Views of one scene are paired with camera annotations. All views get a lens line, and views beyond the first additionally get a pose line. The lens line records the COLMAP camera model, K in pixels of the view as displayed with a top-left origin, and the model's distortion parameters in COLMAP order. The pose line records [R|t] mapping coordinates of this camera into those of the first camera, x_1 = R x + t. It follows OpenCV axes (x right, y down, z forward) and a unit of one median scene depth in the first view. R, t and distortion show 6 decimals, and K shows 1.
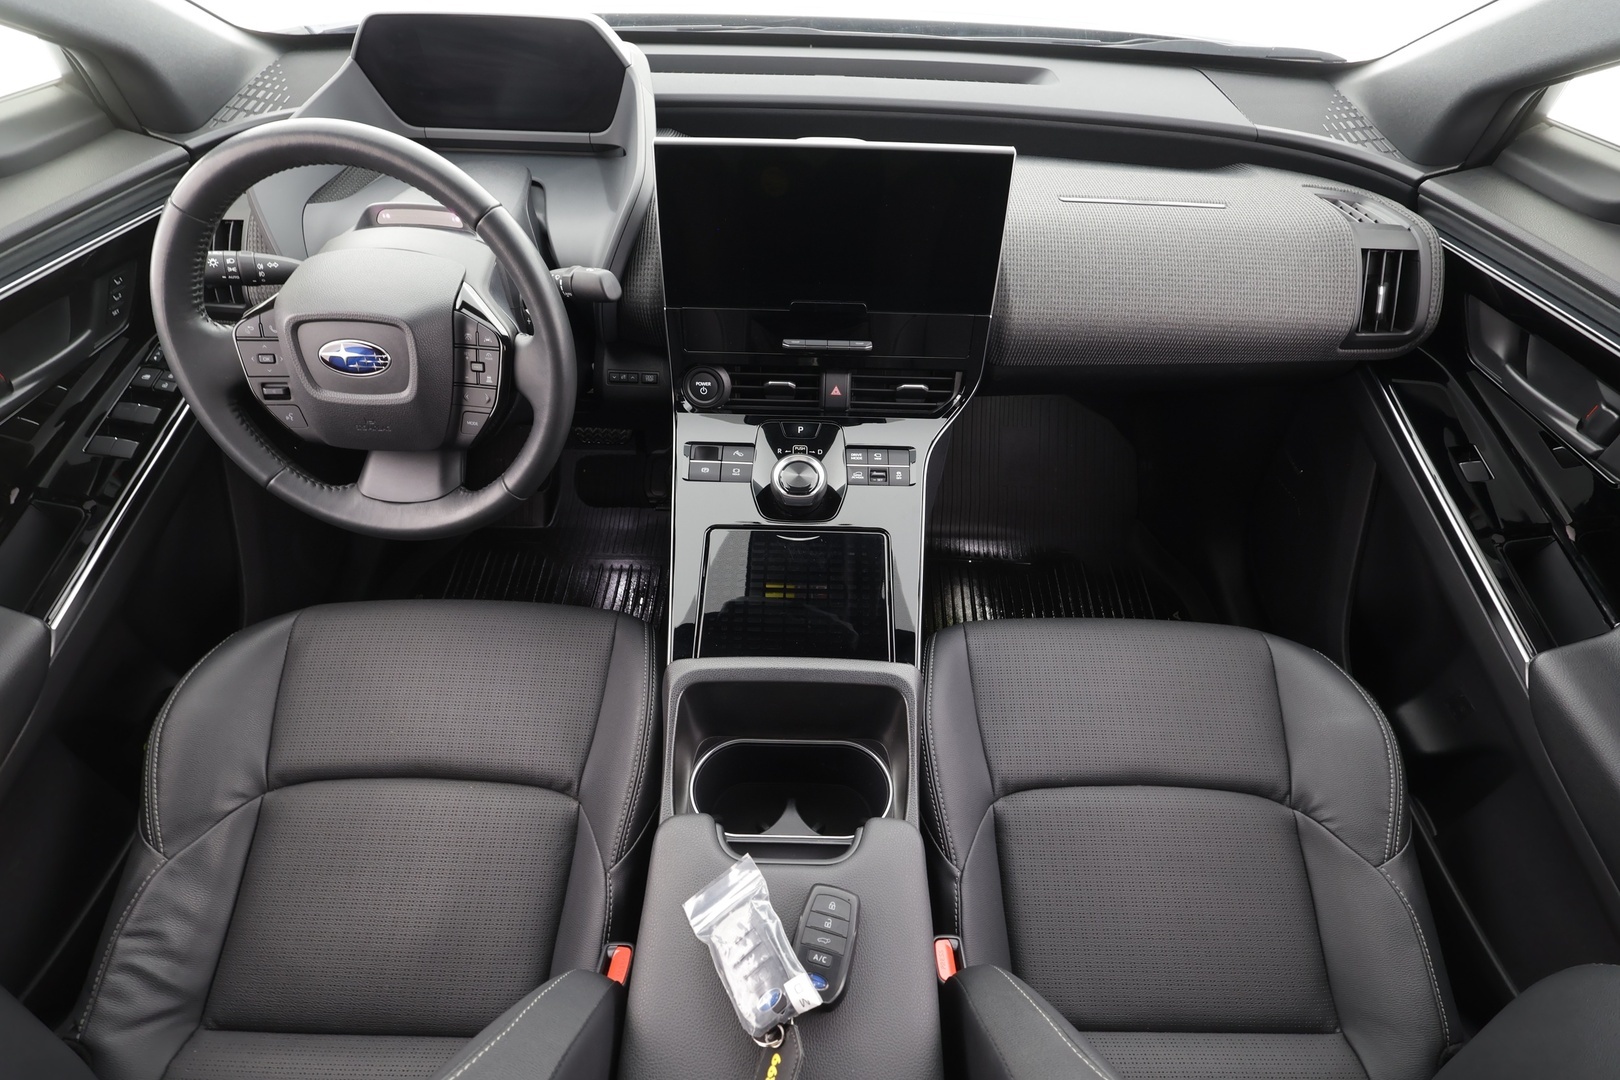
lens RADIAL K [[753.3, 0, 802.5], [0, 753.3, 540.7], [0, 0, 1]] dist [0.003086, -0.000155]
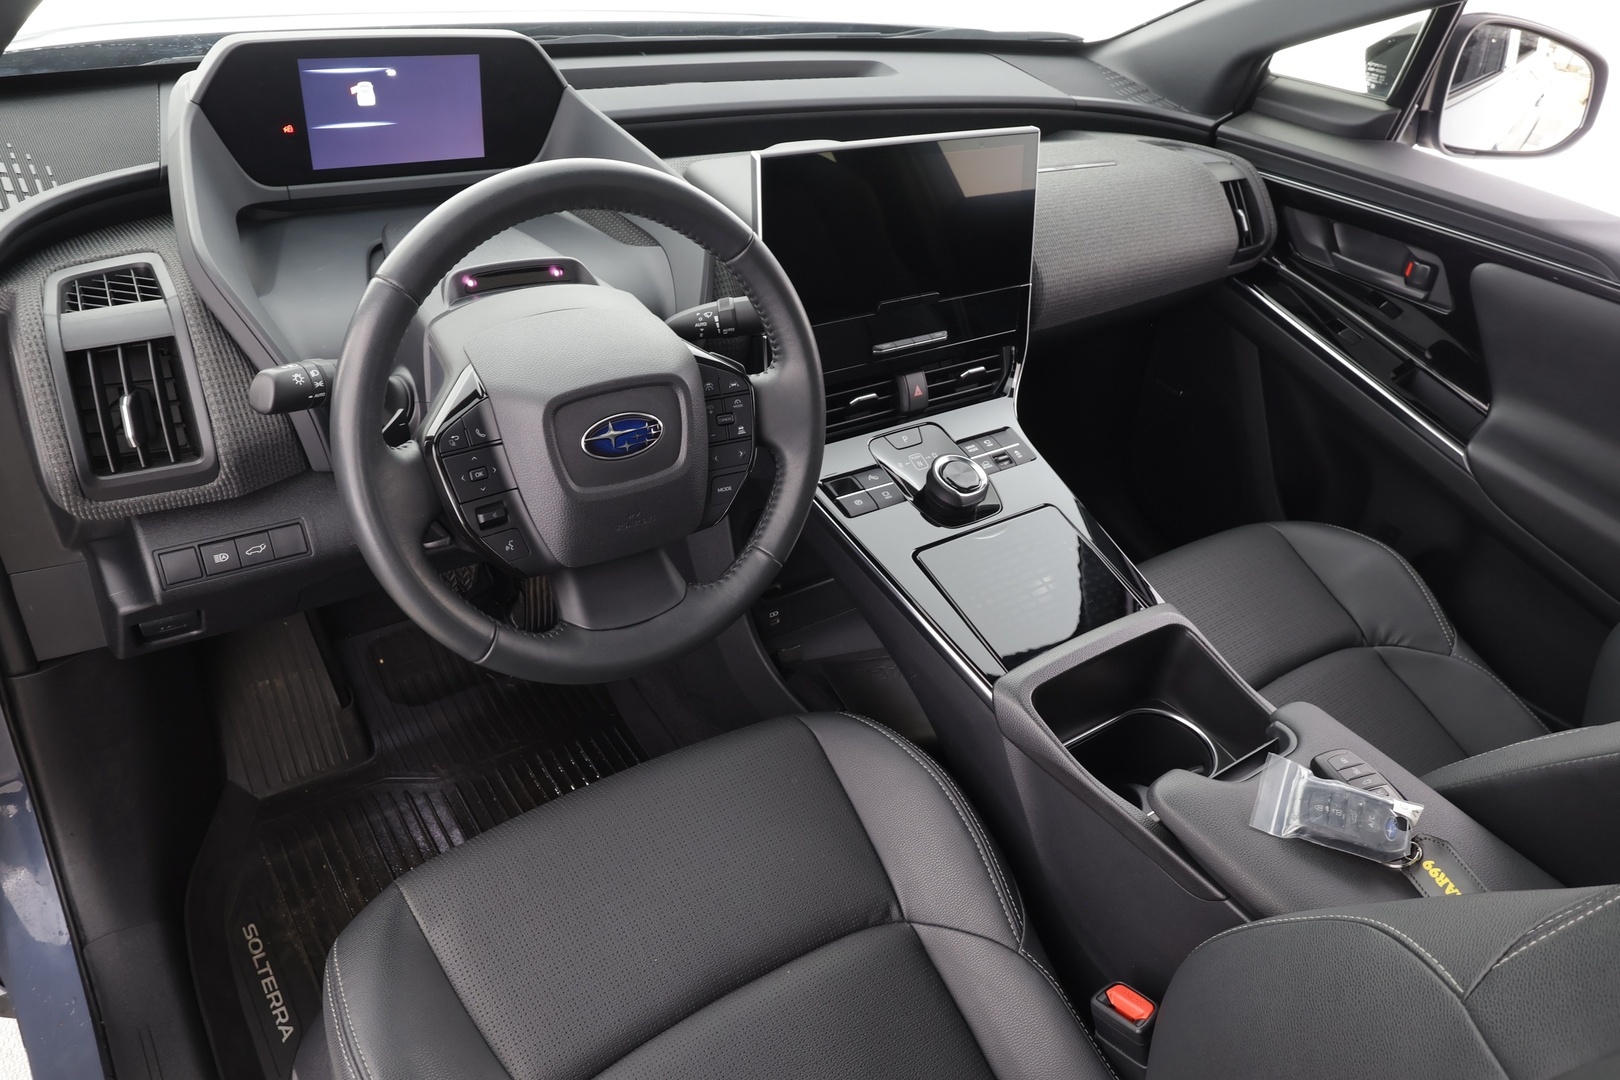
lens RADIAL K [[1107.1, 0, 802.9], [0, 1107.1, 549.1], [0, 0, 1]] dist [0.019531, 0.001897]
pose [[0.804512, -0.286200, 0.520433, -0.857219], [0.362917, 0.930516, -0.049300, -0.003920], [-0.470161, 0.228537, 0.852478, -0.045336]]
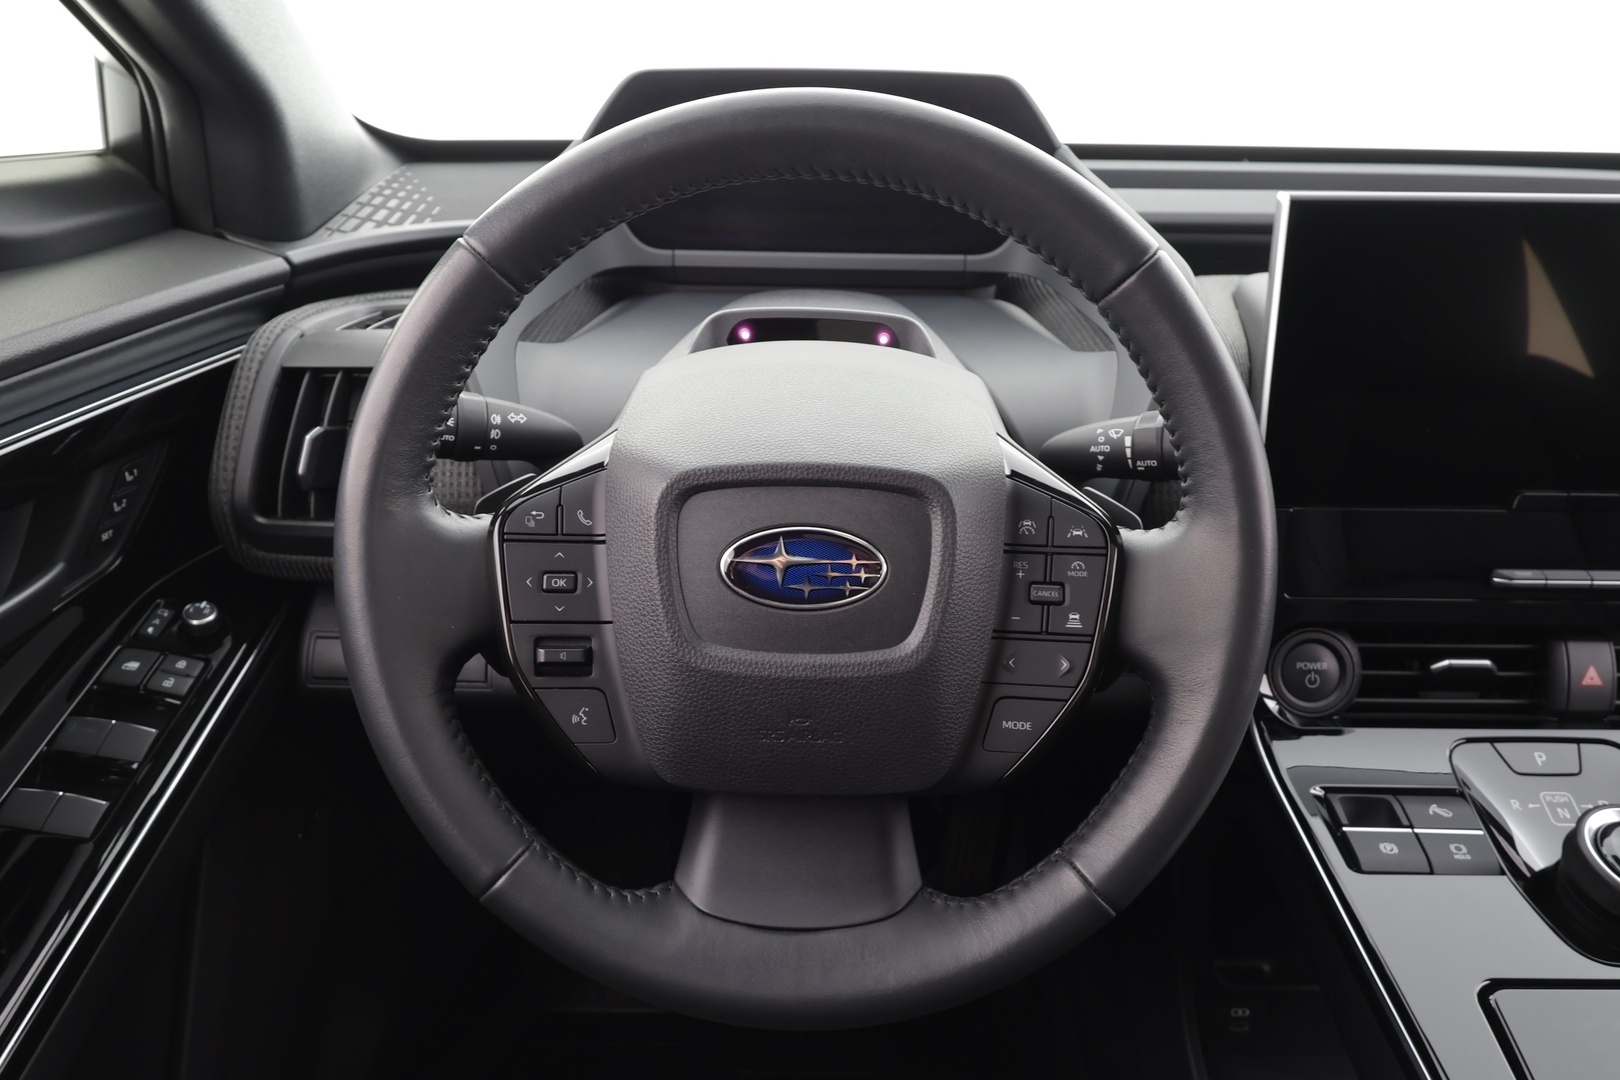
lens RADIAL K [[1187.0, 0, 808.9], [0, 1187.0, 541.8], [0, 0, 1]] dist [0.000923, 0.008384]
pose [[0.999753, -0.009903, 0.019891, -0.477642], [0.016830, 0.921960, -0.386918, 0.003970], [-0.014507, 0.387157, 0.921900, 0.294869]]
